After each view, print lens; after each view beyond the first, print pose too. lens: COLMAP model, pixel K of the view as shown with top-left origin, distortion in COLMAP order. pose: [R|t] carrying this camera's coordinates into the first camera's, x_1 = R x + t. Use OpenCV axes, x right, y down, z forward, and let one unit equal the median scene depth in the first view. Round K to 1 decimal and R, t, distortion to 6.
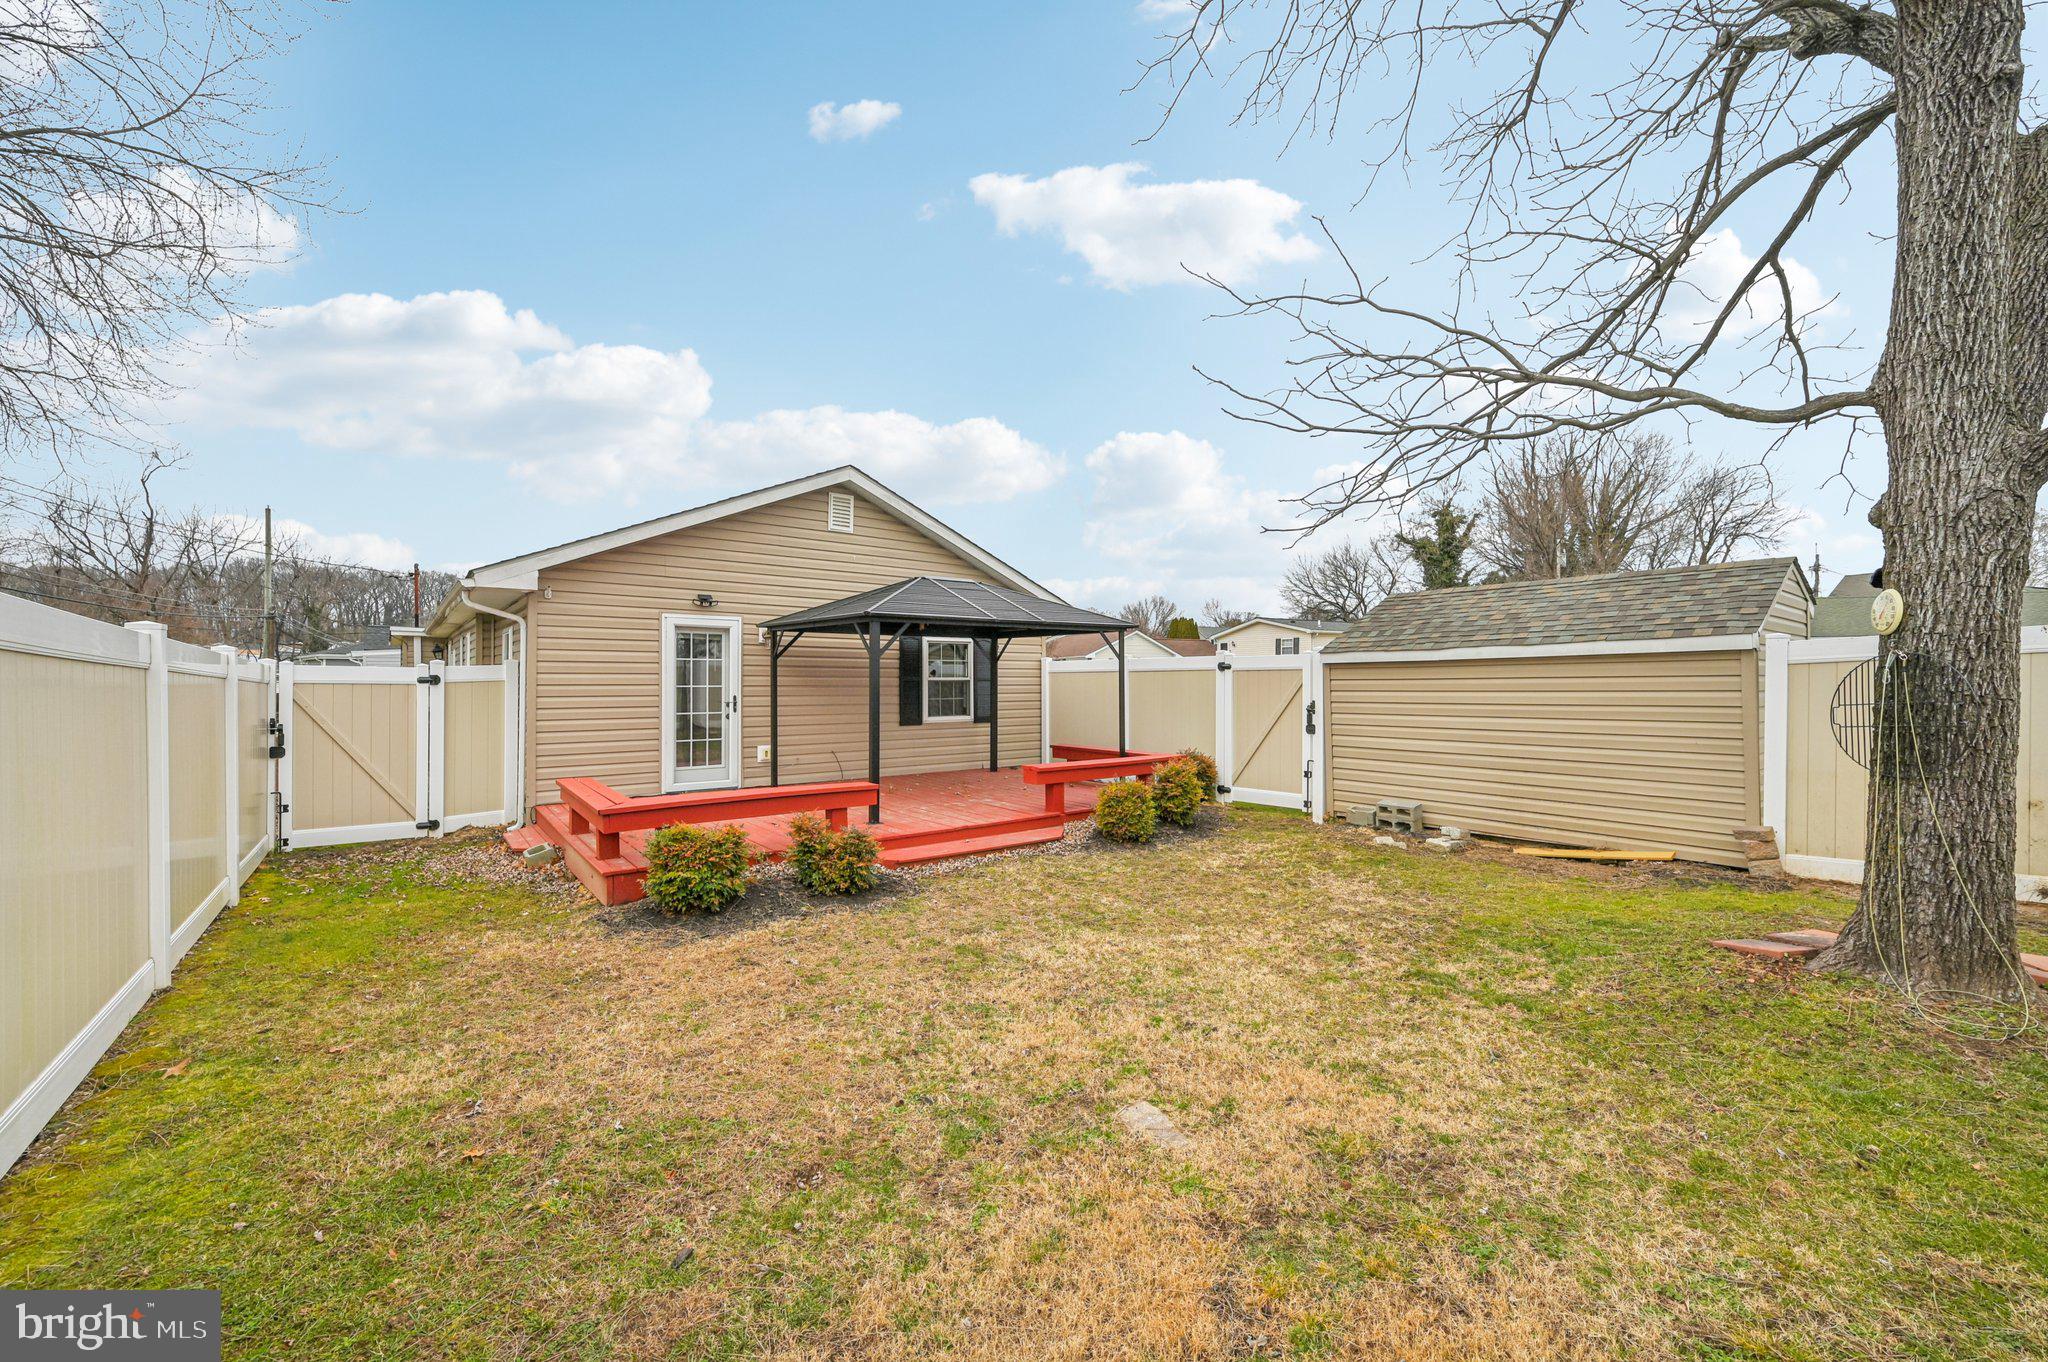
lens RADIAL K [[803.7, 0, 1023.4], [0, 803.7, 675.6], [0, 0, 1]] dist [0.000271, -0.000010]
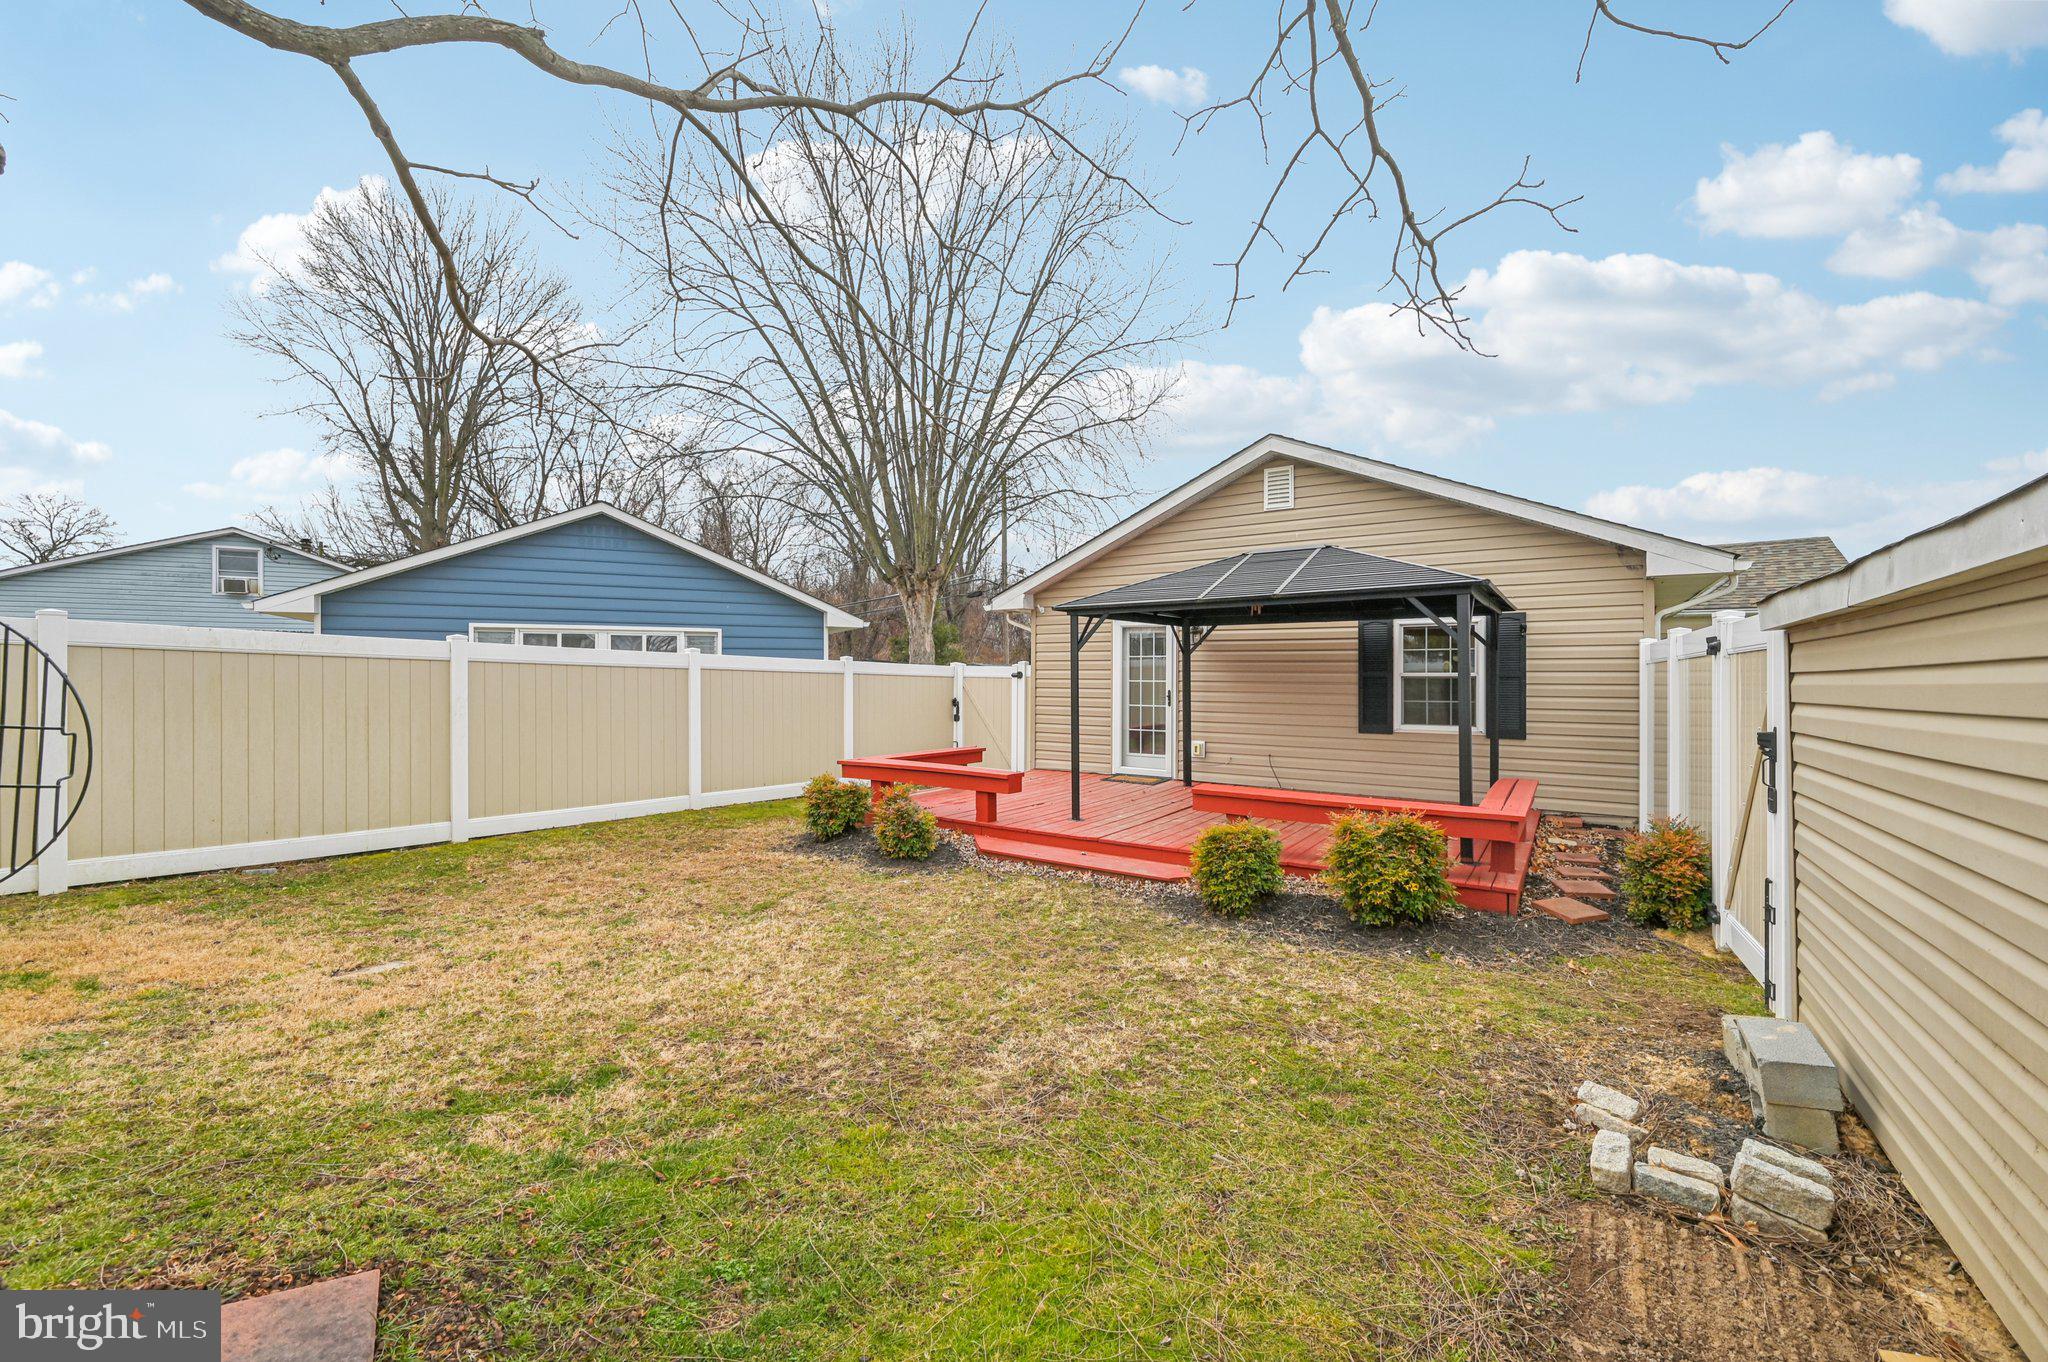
lens RADIAL K [[800.5, 0, 1032.3], [0, 800.5, 674.6], [0, 0, 1]] dist [-0.002310, -0.000142]
pose [[0.315258, -0.000945, -0.949006, 0.610543], [0.001495, 0.999999, -0.000499, 0.004984], [0.949005, -0.001262, 0.315259, 0.532479]]
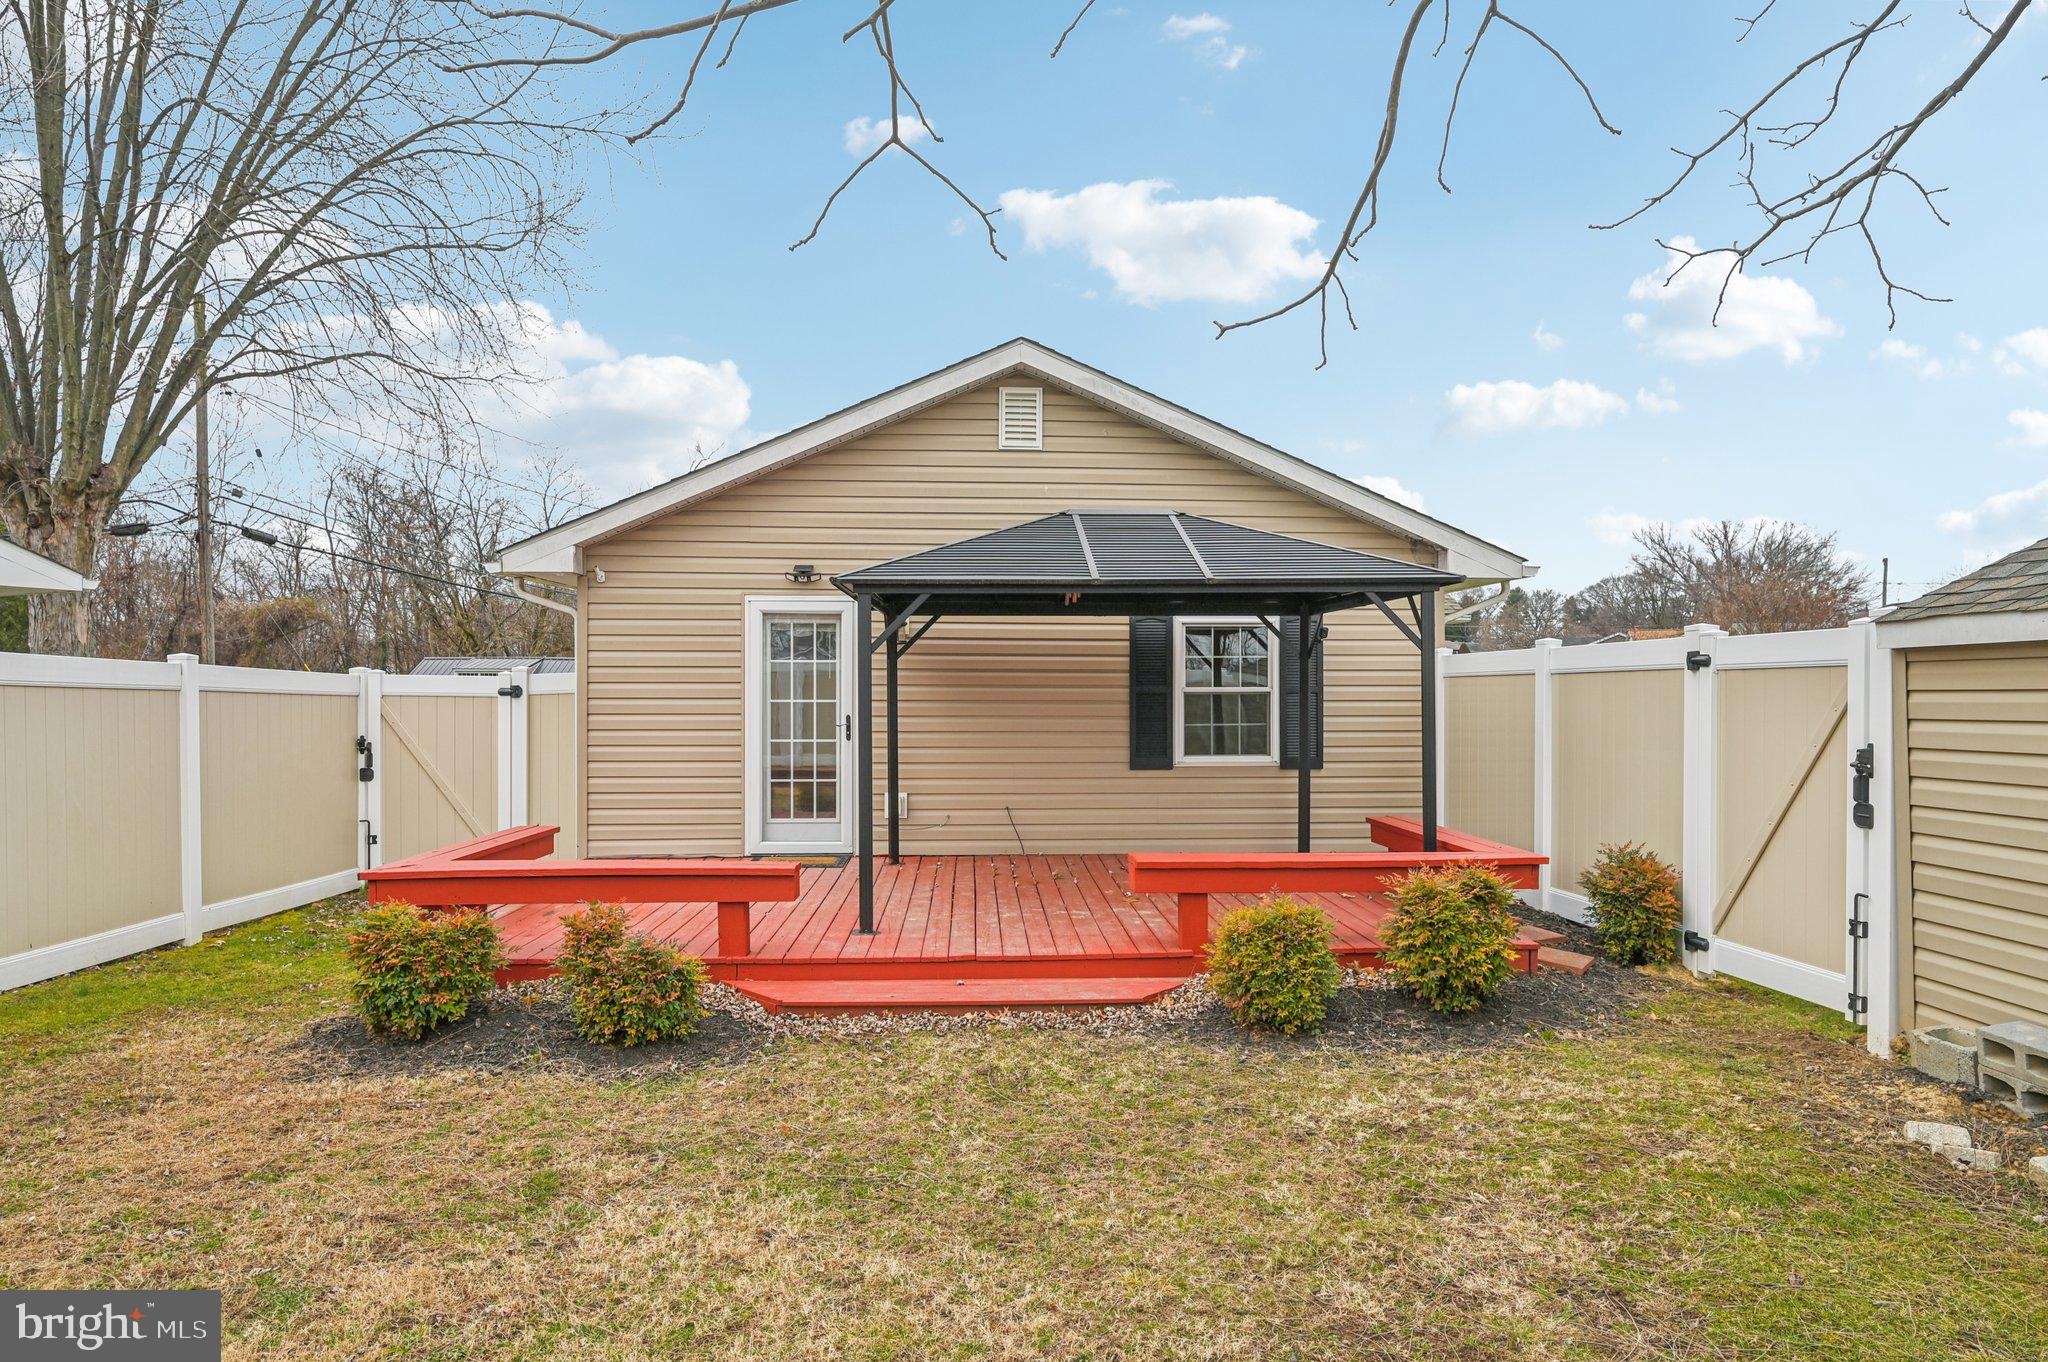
lens RADIAL K [[1238.4, 0, 1030.9], [0, 1238.4, 692.1], [0, 0, 1]] dist [-0.002456, -0.000240]
pose [[0.822538, 0.000316, -0.568709, 0.364778], [0.003583, 0.999977, 0.005738, 0.000691], [0.568698, -0.006758, 0.822518, 0.263310]]
